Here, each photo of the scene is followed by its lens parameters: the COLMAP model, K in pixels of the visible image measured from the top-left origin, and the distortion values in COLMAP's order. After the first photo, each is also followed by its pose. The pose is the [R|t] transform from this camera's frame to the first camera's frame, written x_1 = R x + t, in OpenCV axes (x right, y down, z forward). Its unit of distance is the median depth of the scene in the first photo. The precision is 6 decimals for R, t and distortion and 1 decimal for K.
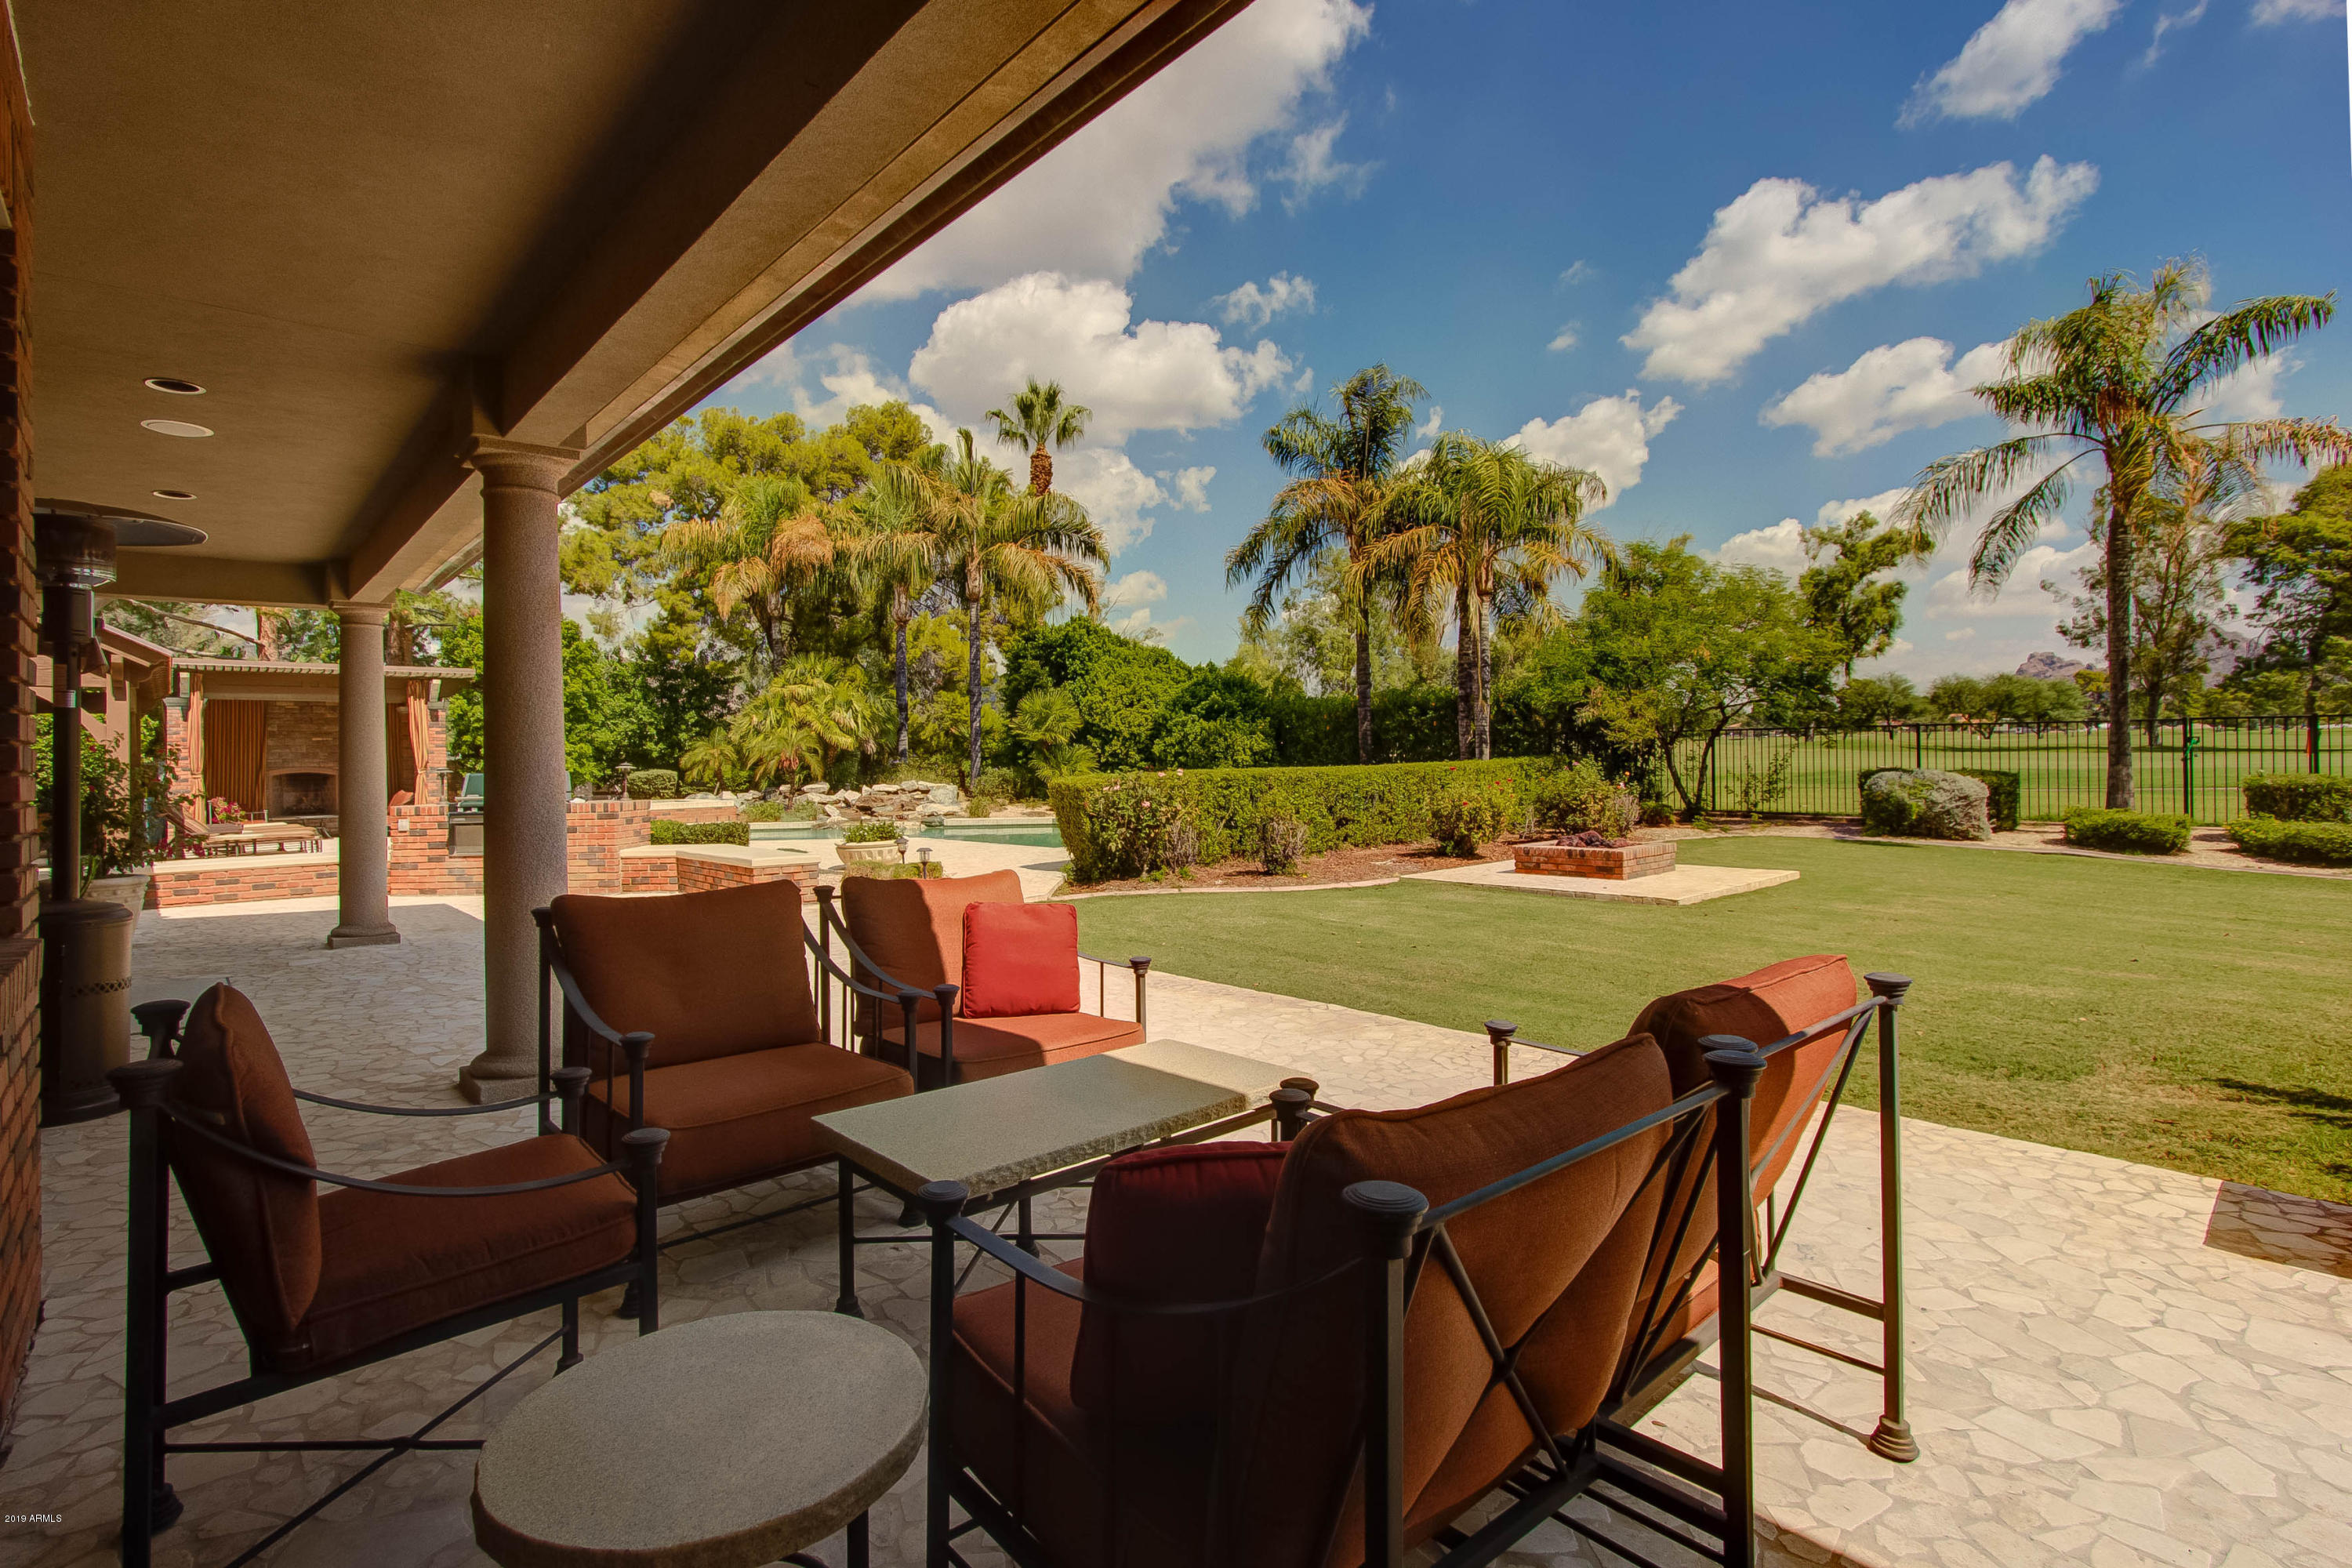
lens RADIAL K [[1145.4, 0, 1175.4], [0, 1145.4, 747.5], [0, 0, 1]] dist [-0.003230, -0.000881]
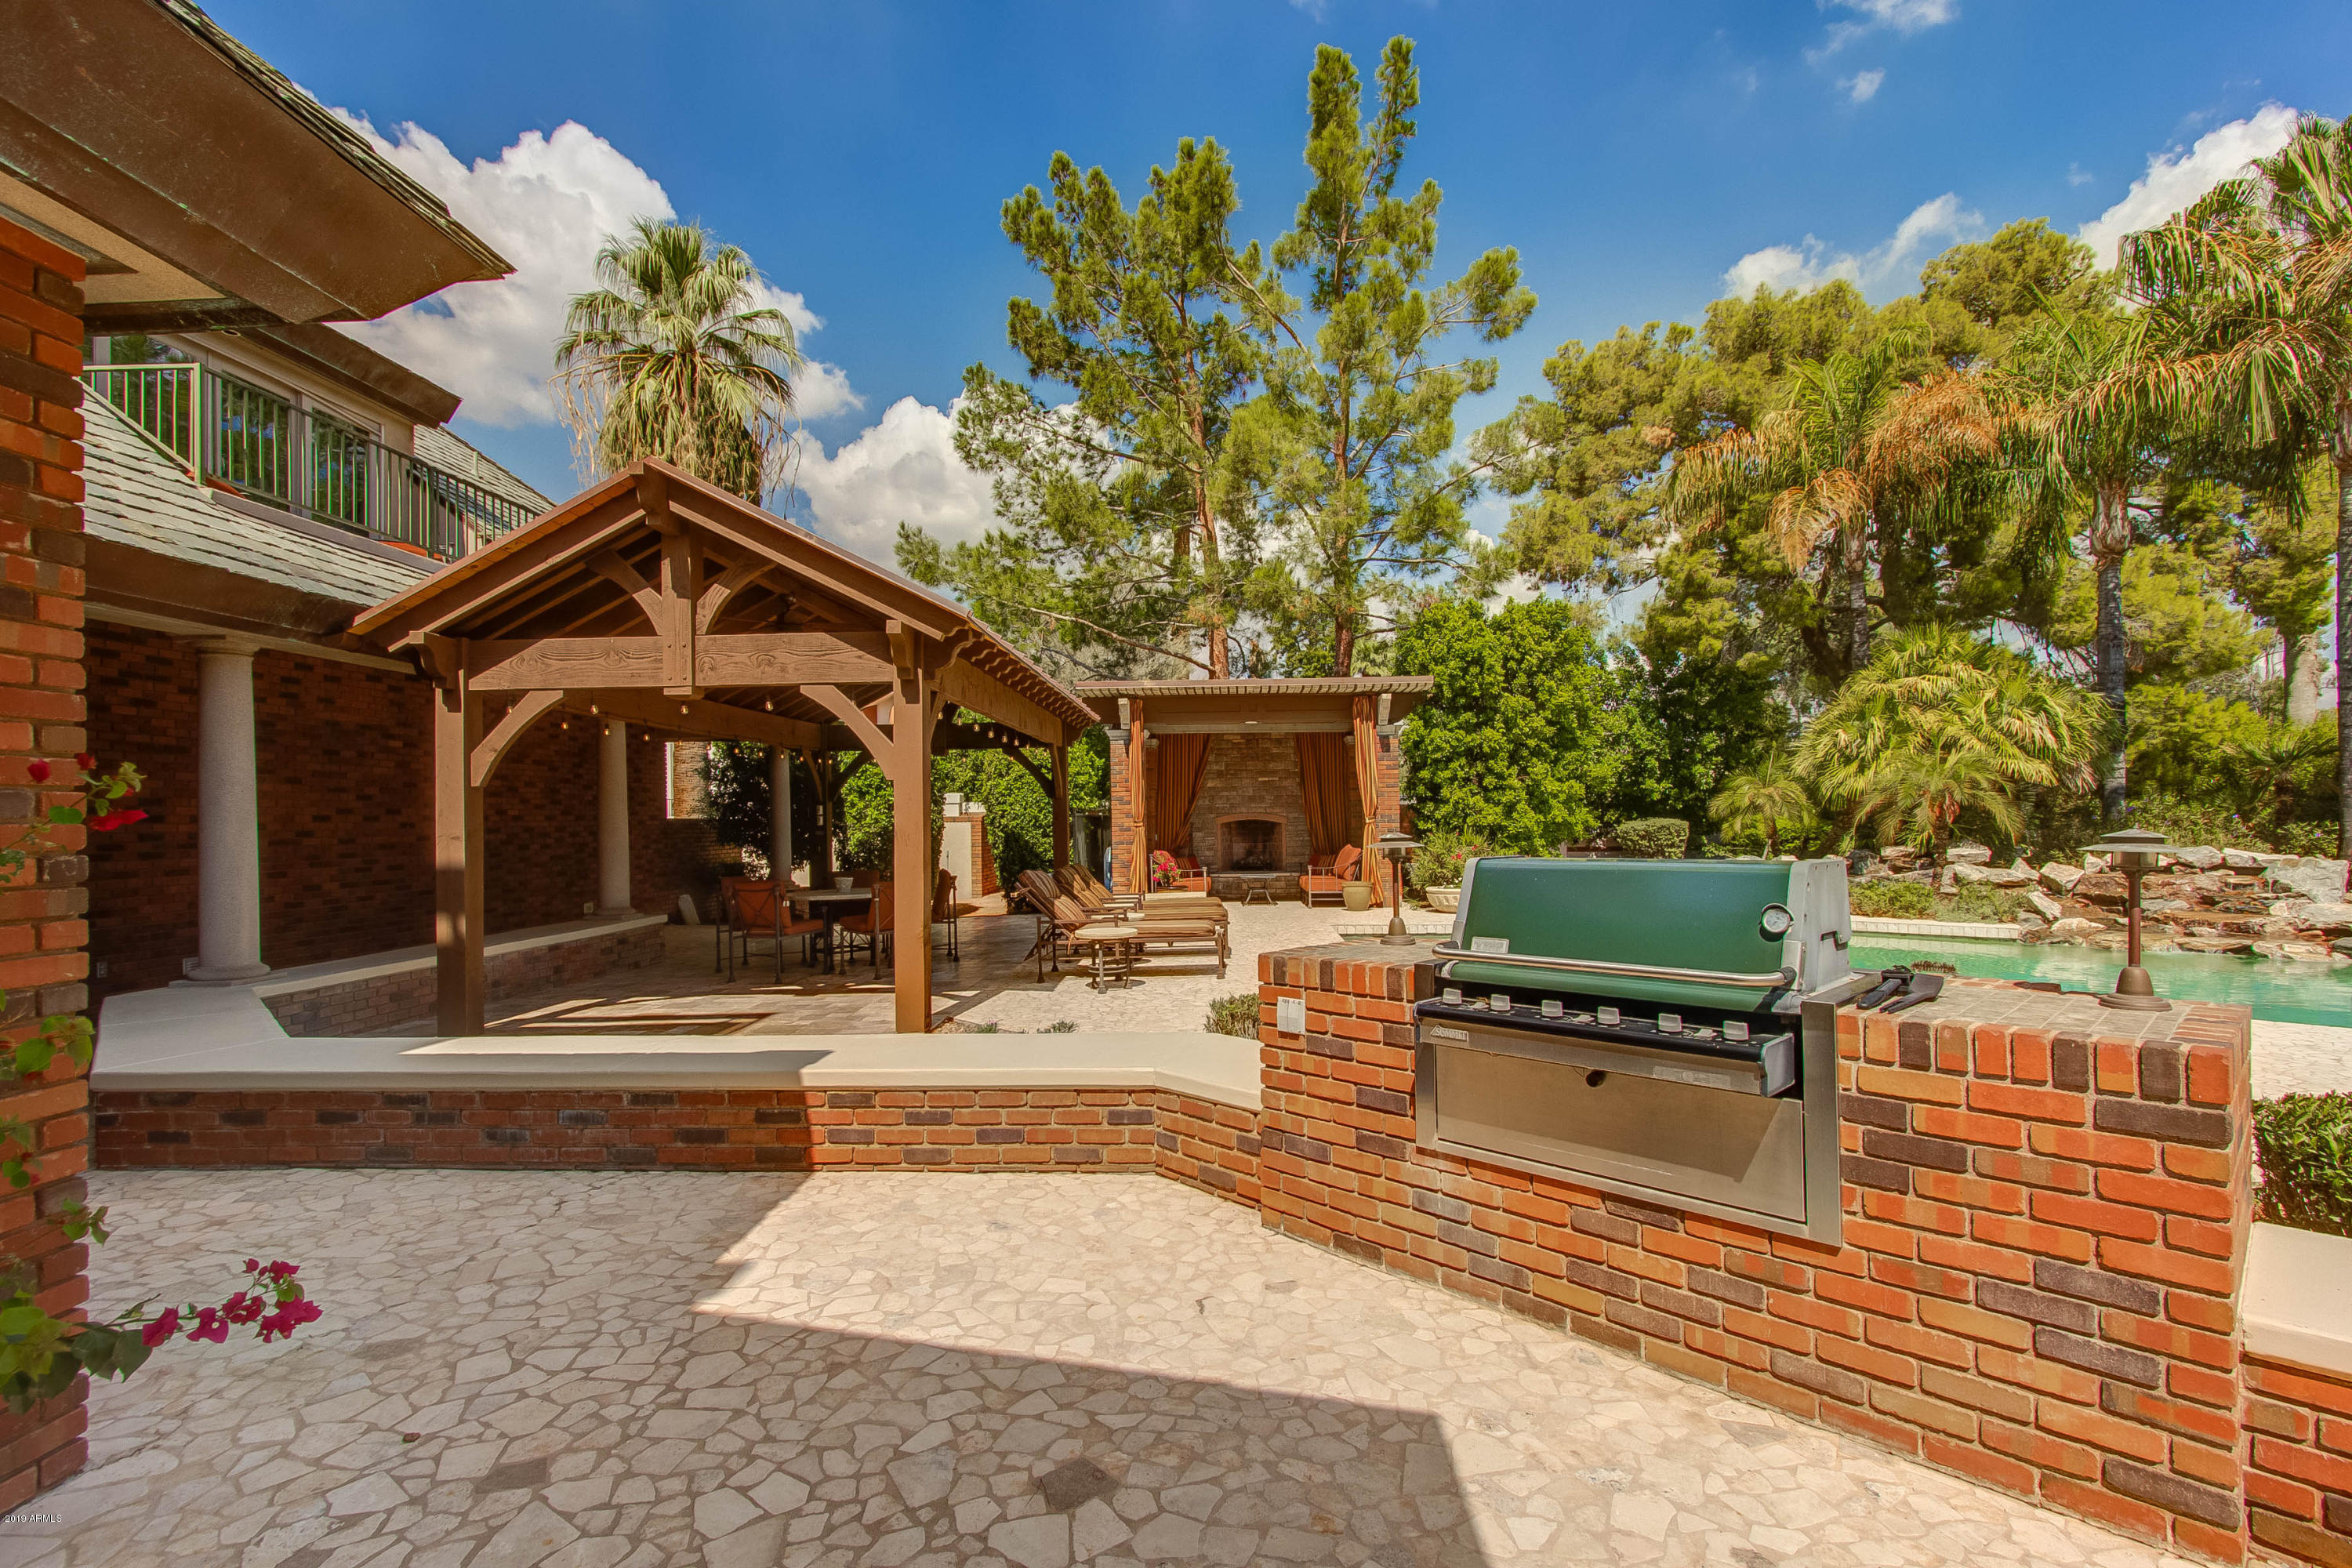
lens RADIAL K [[1108.9, 0, 1176.0], [0, 1108.9, 784.0], [0, 0, 1]] dist [-0.001166, -0.000029]
pose [[0.722178, -0.012081, -0.691602, -0.216033], [0.007510, 0.999925, -0.009625, 0.002954], [0.691667, 0.001757, 0.722215, 0.336465]]
